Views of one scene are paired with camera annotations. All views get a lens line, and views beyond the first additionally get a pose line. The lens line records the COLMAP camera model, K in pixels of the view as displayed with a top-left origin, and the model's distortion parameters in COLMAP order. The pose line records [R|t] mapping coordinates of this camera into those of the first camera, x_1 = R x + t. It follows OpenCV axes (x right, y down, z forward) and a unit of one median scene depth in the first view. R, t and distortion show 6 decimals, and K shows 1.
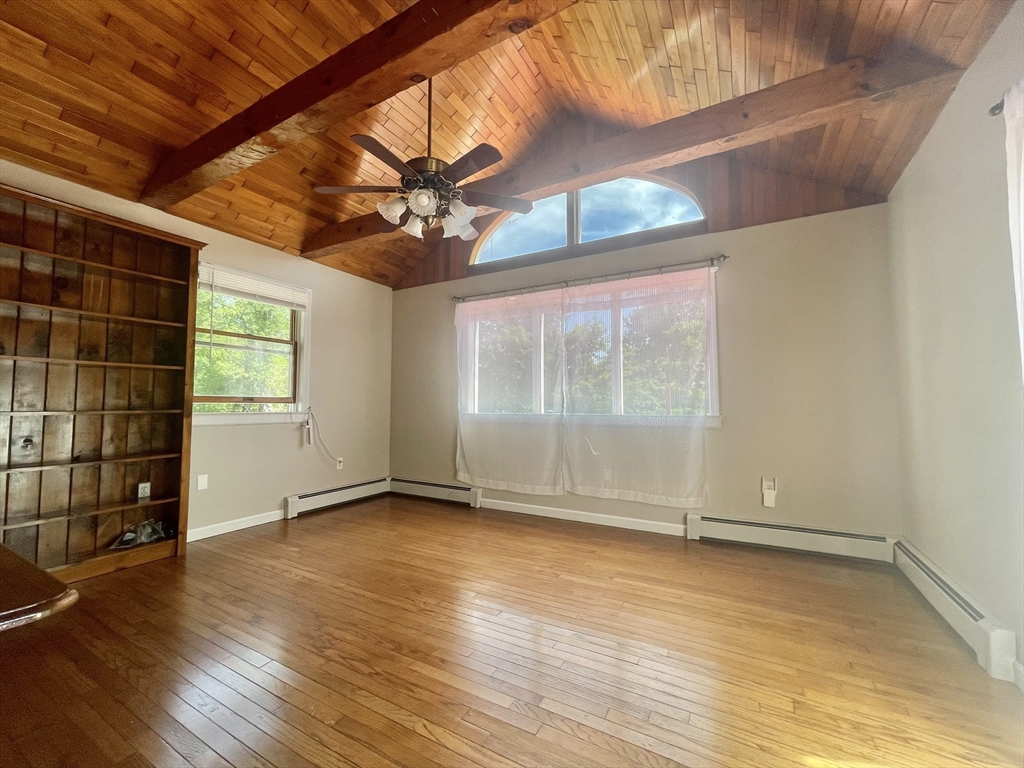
lens RADIAL K [[413.8, 0, 509.3], [0, 413.8, 384.7], [0, 0, 1]] dist [-0.001567, -0.000208]
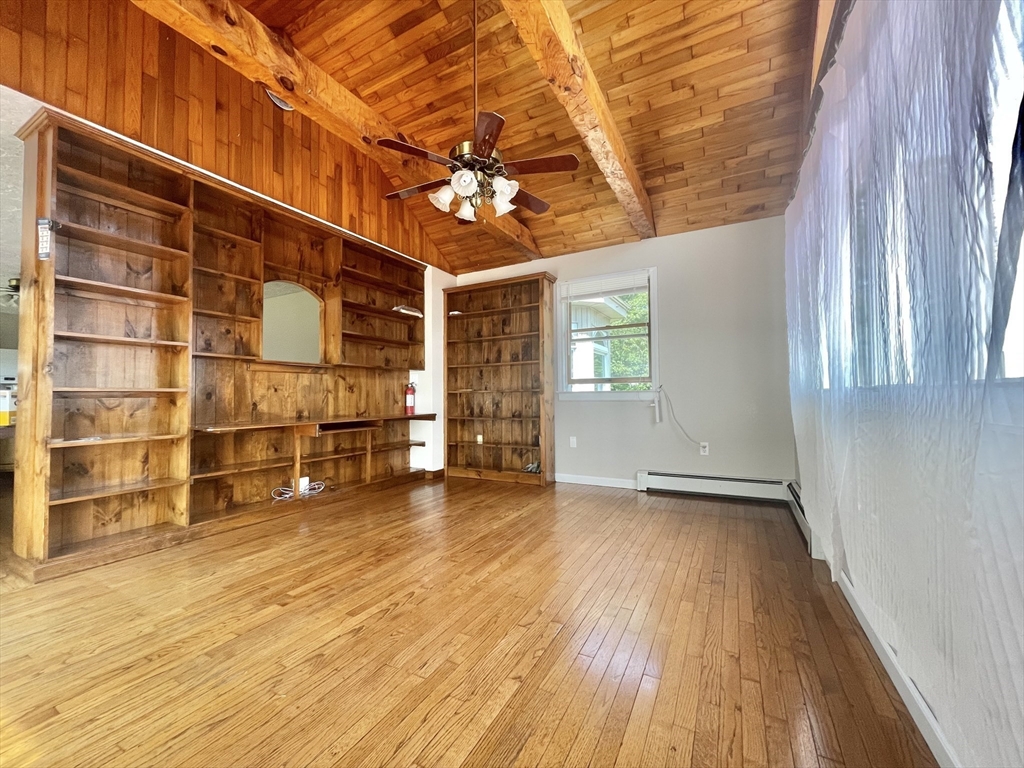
lens RADIAL K [[413.8, 0, 509.3], [0, 413.8, 384.7], [0, 0, 1]] dist [-0.001567, -0.000208]
pose [[0.012437, -0.030457, -0.999459, 0.707425], [0.063535, 0.997540, -0.029608, 0.083068], [0.997902, -0.063133, 0.014342, 0.884497]]
